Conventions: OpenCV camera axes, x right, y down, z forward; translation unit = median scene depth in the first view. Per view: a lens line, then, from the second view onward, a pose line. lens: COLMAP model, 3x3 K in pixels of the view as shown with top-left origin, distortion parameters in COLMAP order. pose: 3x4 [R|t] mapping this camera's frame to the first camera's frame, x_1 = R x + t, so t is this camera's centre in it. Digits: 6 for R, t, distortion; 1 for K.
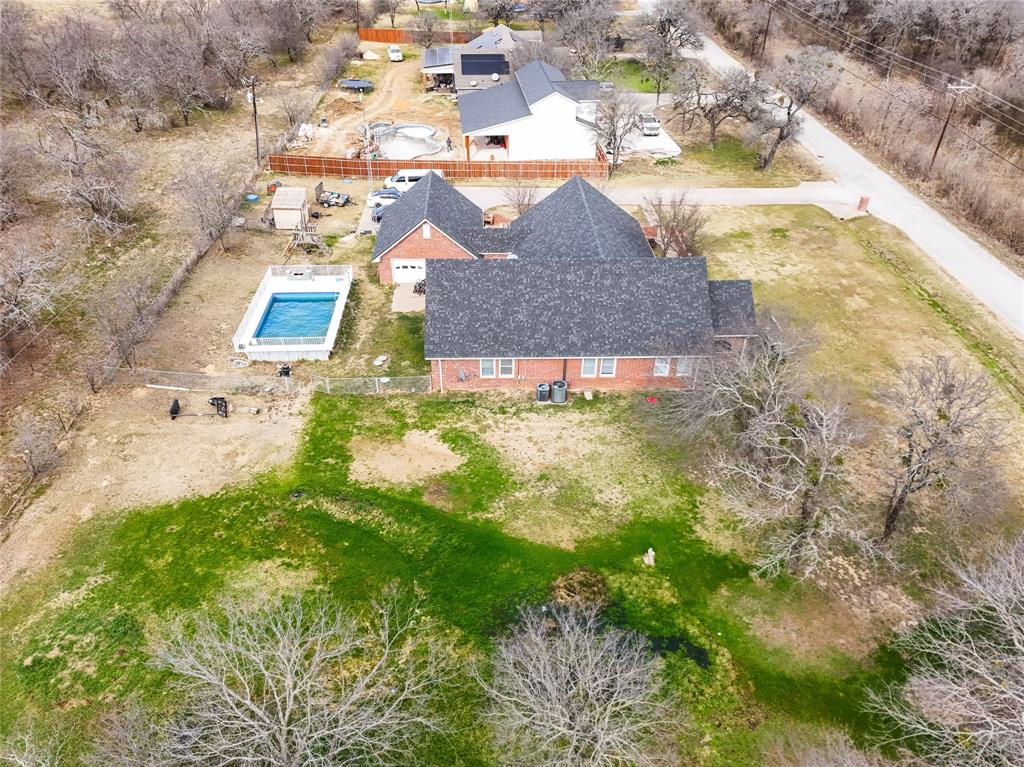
lens RADIAL K [[748.7, 0, 512.2], [0, 748.7, 384.2], [0, 0, 1]] dist [0.076104, -0.061054]
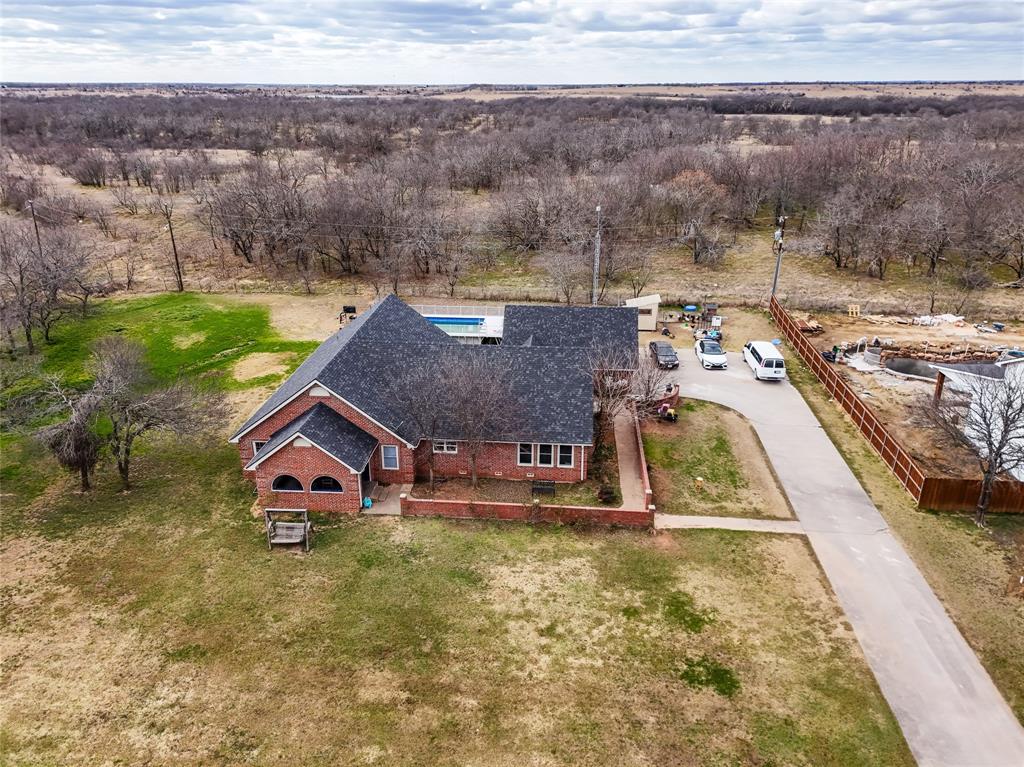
lens RADIAL K [[748.7, 0, 512.9], [0, 748.7, 381.4], [0, 0, 1]] dist [0.076104, -0.061054]
pose [[-0.119374, 0.363641, -0.923859, 1.120703], [-0.568183, 0.738057, 0.363923, -0.664834], [0.814198, 0.568364, 0.118510, 1.184896]]
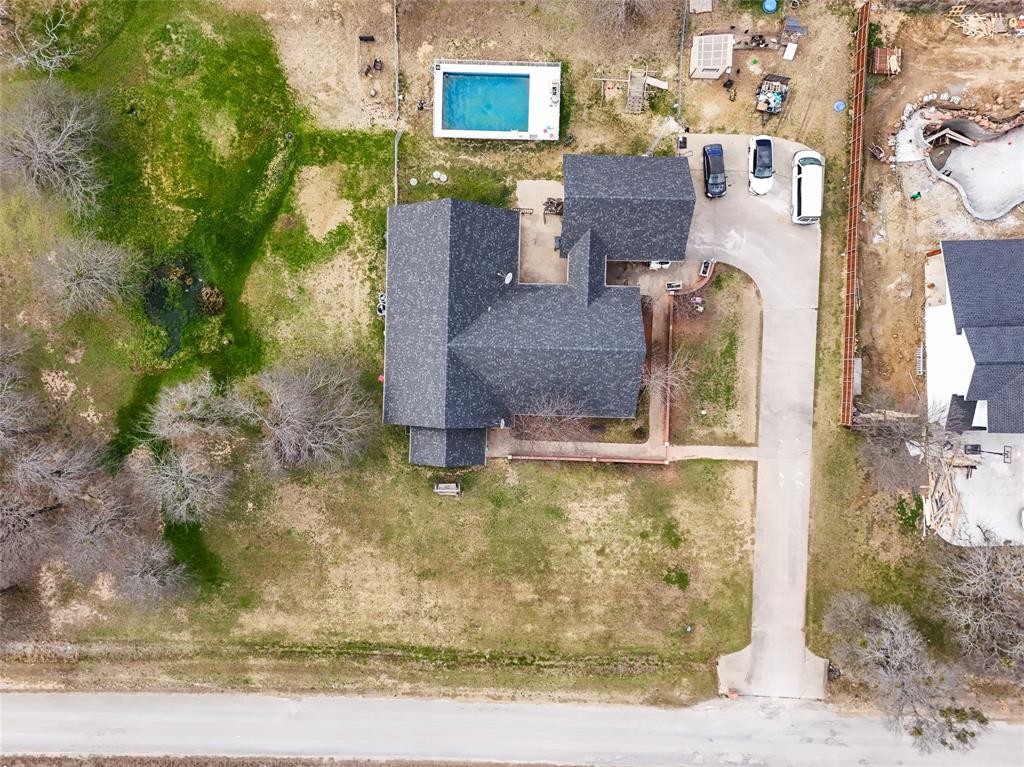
lens RADIAL K [[748.7, 0, 506.1], [0, 748.7, 355.2], [0, 0, 1]] dist [0.076104, -0.061054]
pose [[-0.067164, 0.997736, 0.003424, 0.133102], [-0.574536, -0.041481, 0.817428, -1.318213], [0.815719, 0.052934, 0.576021, 0.414872]]
